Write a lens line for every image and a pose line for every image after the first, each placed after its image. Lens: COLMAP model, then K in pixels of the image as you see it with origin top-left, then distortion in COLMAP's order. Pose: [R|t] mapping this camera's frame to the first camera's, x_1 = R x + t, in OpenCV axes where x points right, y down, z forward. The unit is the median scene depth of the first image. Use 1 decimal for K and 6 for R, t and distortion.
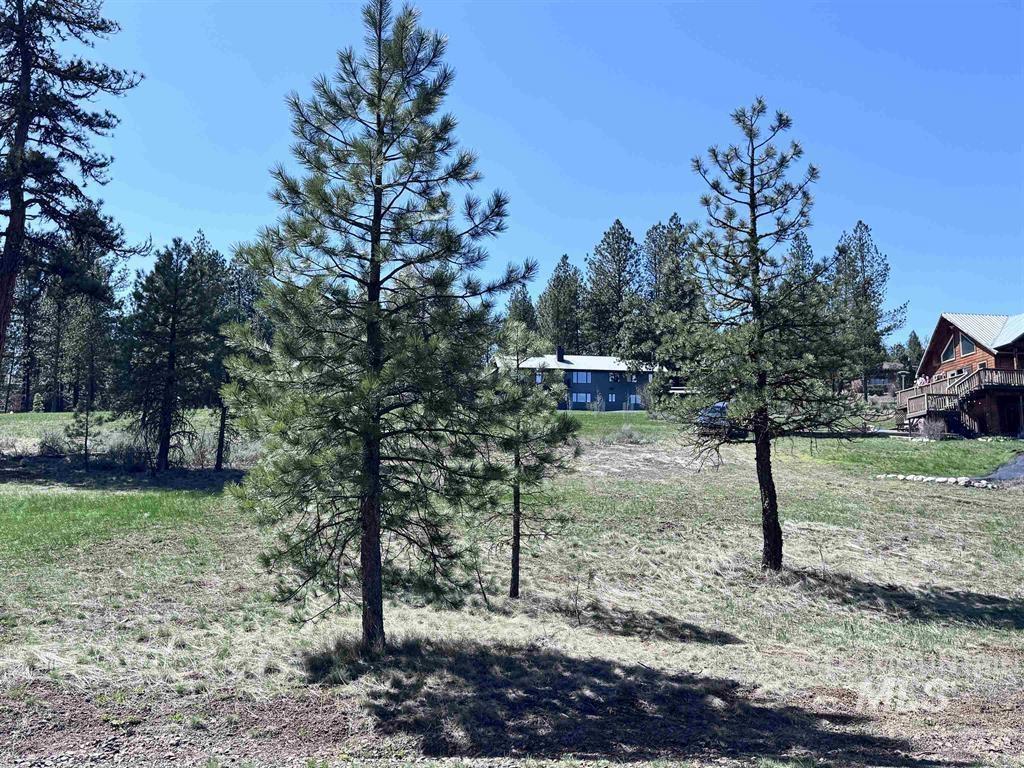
lens RADIAL K [[893.7, 0, 532.4], [0, 893.7, 391.1], [0, 0, 1]] dist [0.005888, -0.021539]
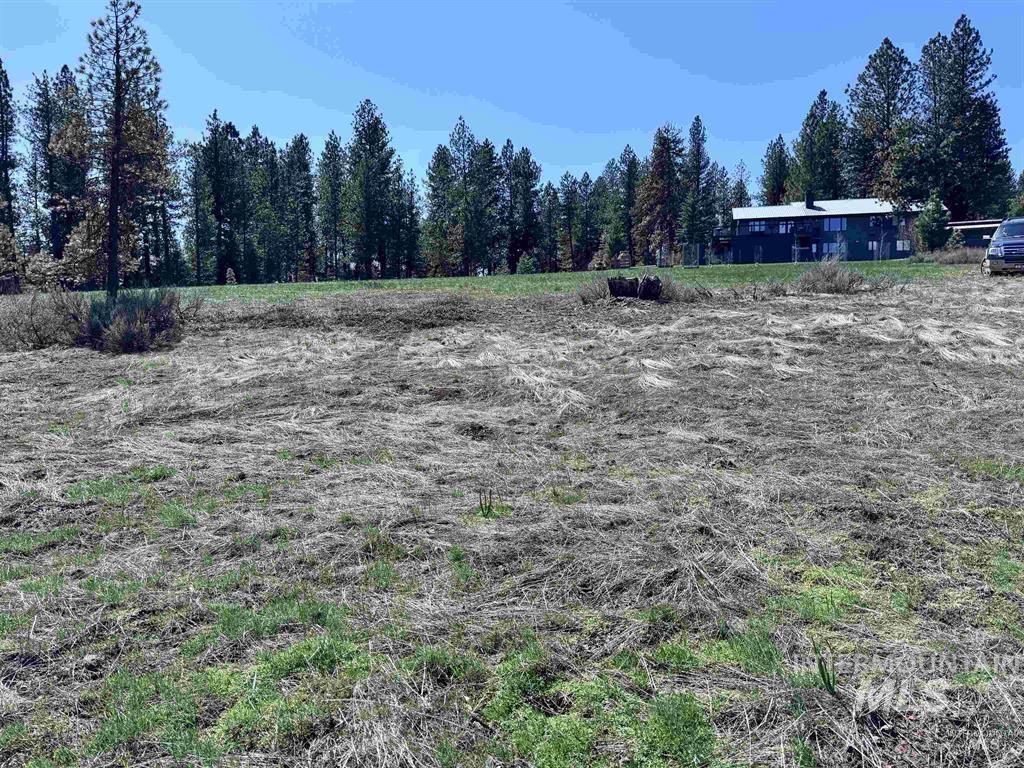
lens RADIAL K [[716.0, 0, 534.9], [0, 716.0, 393.6], [0, 0, 1]] dist [0.030378, -0.039572]
pose [[0.932486, 0.004205, -0.361183, 0.128955], [0.059768, 0.984352, 0.165767, 0.049463], [0.356228, -0.176163, 0.917643, 0.751287]]
